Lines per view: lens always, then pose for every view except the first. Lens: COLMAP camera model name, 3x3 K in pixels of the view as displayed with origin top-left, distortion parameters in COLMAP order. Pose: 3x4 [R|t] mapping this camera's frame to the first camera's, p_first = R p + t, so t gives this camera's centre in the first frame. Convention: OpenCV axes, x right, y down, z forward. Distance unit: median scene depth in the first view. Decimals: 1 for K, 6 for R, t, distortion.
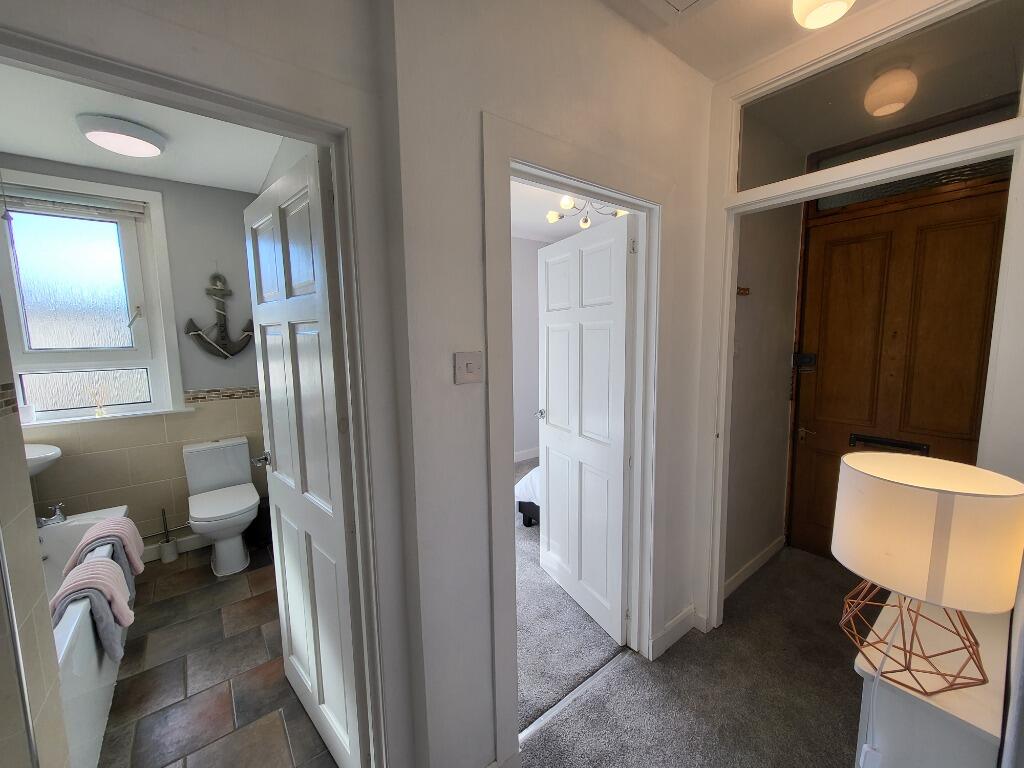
lens RADIAL K [[407.8, 0, 513.1], [0, 407.8, 383.0], [0, 0, 1]] dist [0.000686, 0.000219]
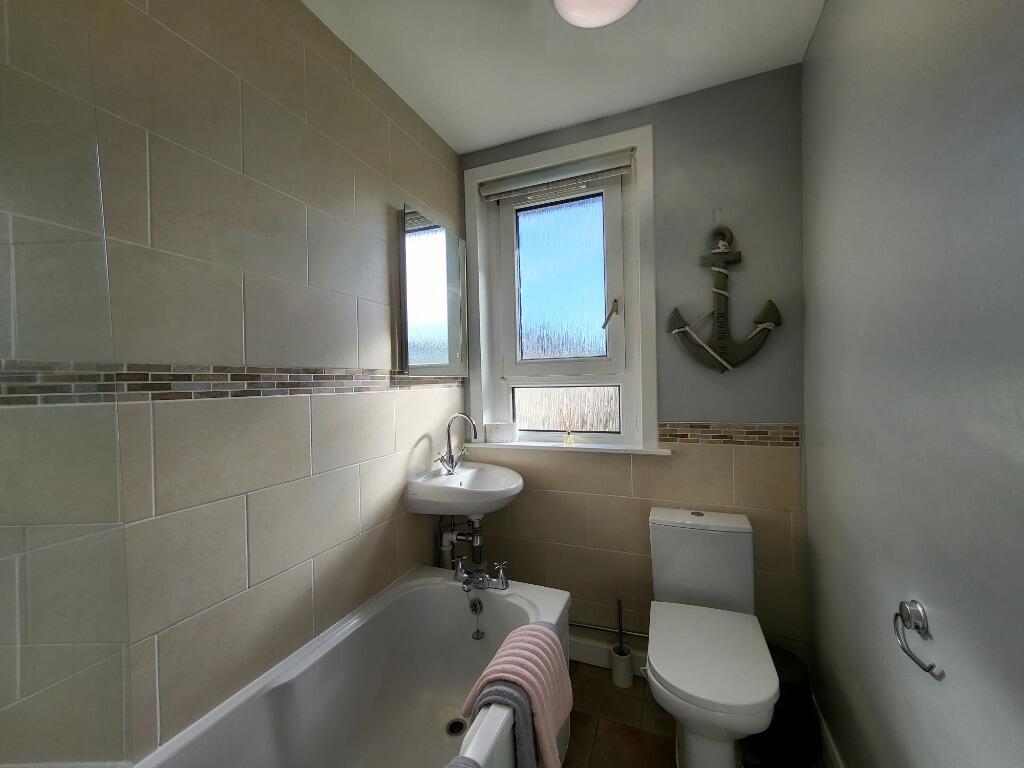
lens RADIAL K [[407.8, 0, 513.0], [0, 407.8, 382.6], [0, 0, 1]] dist [0.000686, 0.000219]
pose [[0.499185, 0.007247, -0.866465, -0.373362], [-0.089936, 0.994998, -0.043492, 0.006608], [0.861815, 0.099637, 0.497340, 0.486236]]
